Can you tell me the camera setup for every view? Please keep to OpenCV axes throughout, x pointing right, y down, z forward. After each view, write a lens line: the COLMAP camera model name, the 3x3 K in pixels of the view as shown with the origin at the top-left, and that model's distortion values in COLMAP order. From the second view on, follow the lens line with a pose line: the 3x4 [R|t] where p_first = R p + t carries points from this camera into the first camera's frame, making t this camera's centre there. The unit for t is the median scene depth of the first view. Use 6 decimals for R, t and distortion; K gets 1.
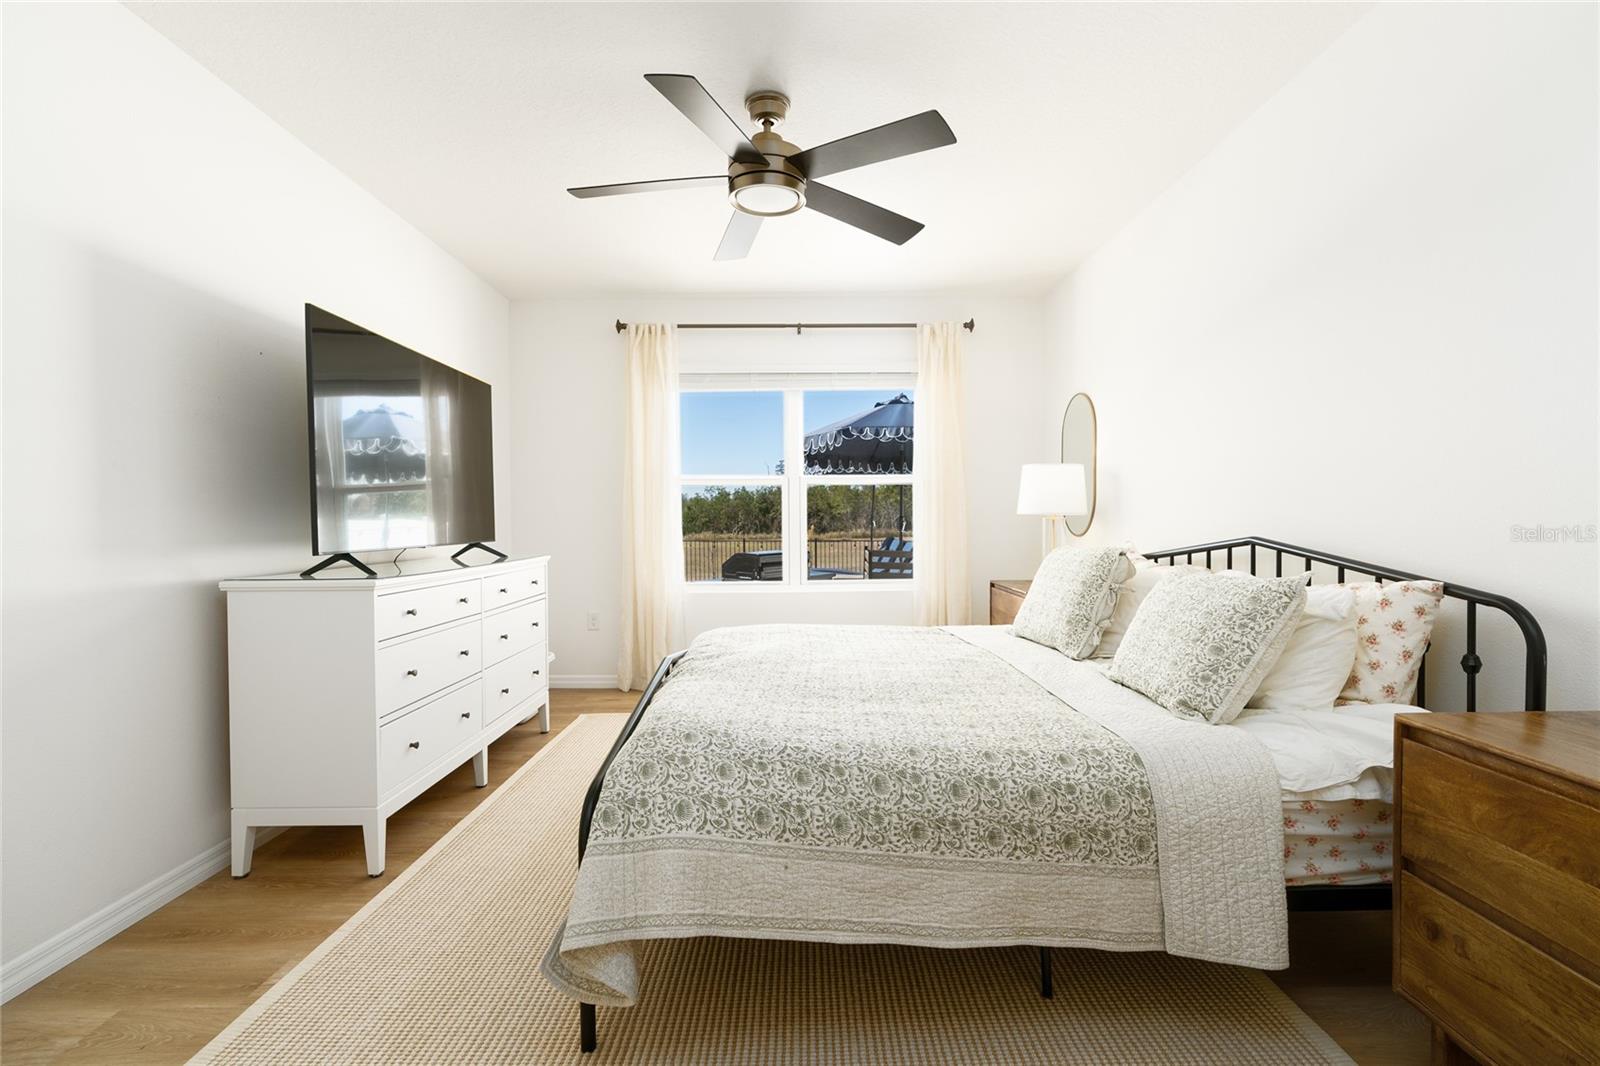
lens RADIAL K [[715.9, 0, 800.9], [0, 715.9, 536.4], [0, 0, 1]] dist [-0.004710, 0.000308]
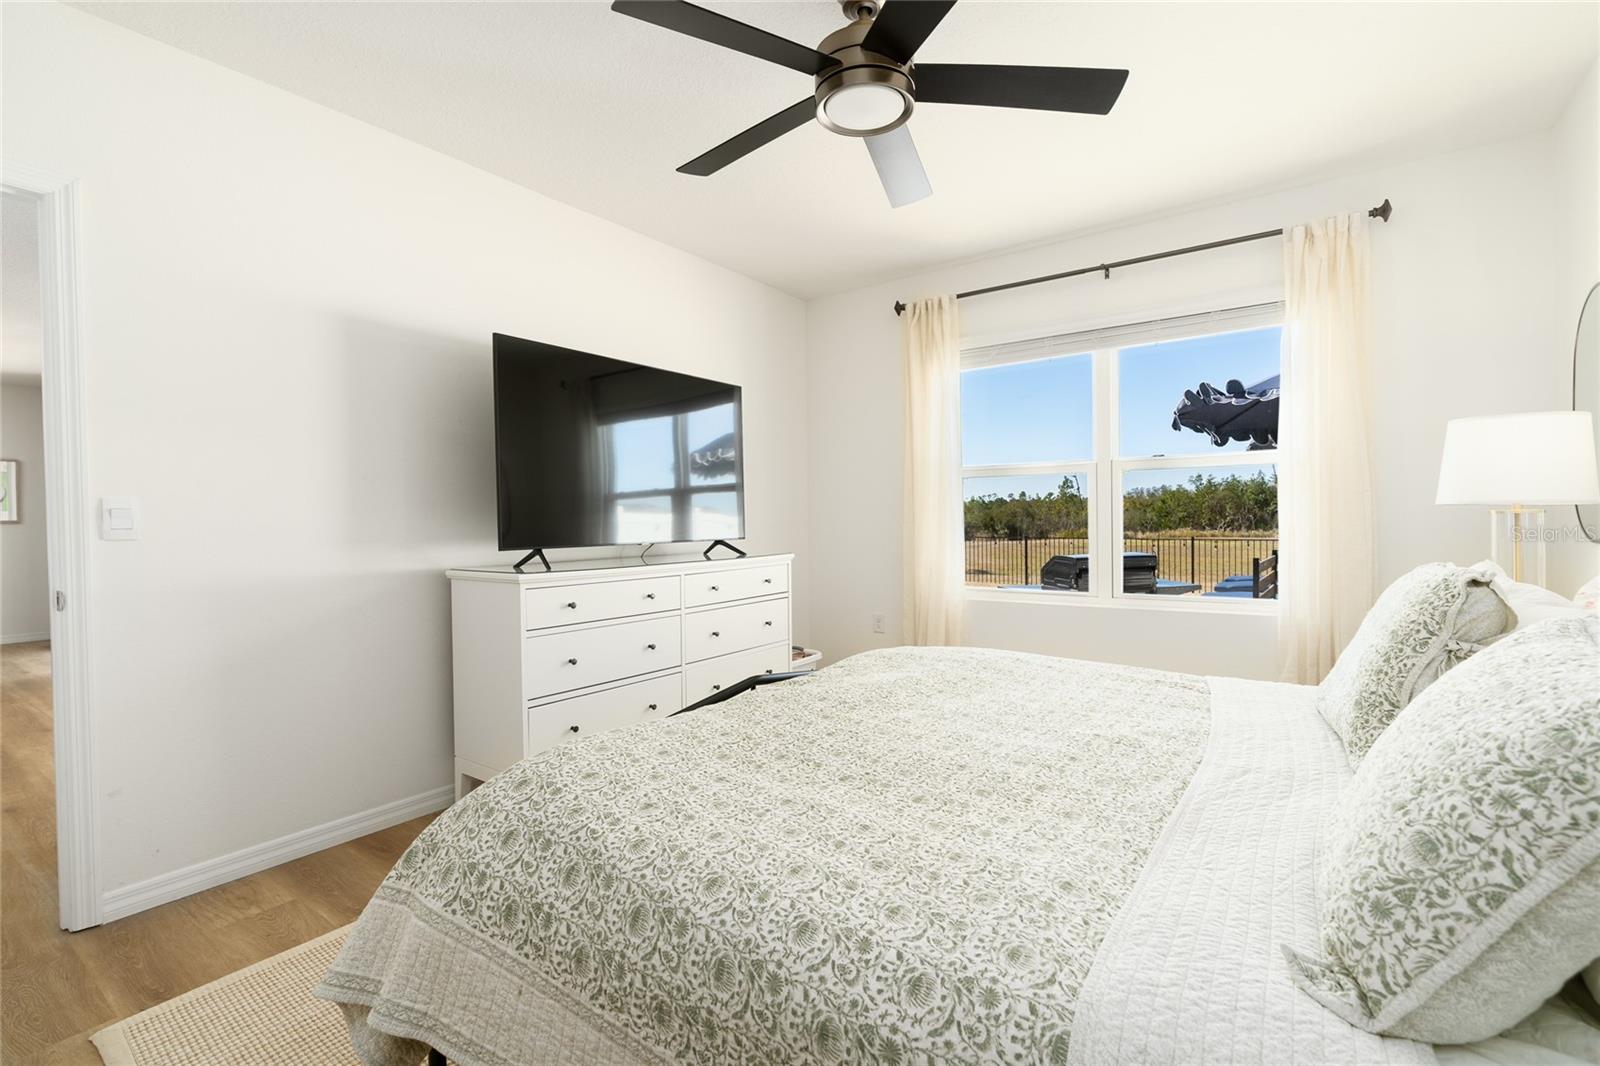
lens RADIAL K [[715.9, 0, 804.0], [0, 715.9, 535.7], [0, 0, 1]] dist [-0.004710, 0.000308]
pose [[0.807731, 0.009998, -0.589466, 0.373502], [-0.007021, 0.999948, 0.007340, -0.009170], [0.589509, -0.001790, 0.807760, 0.334460]]
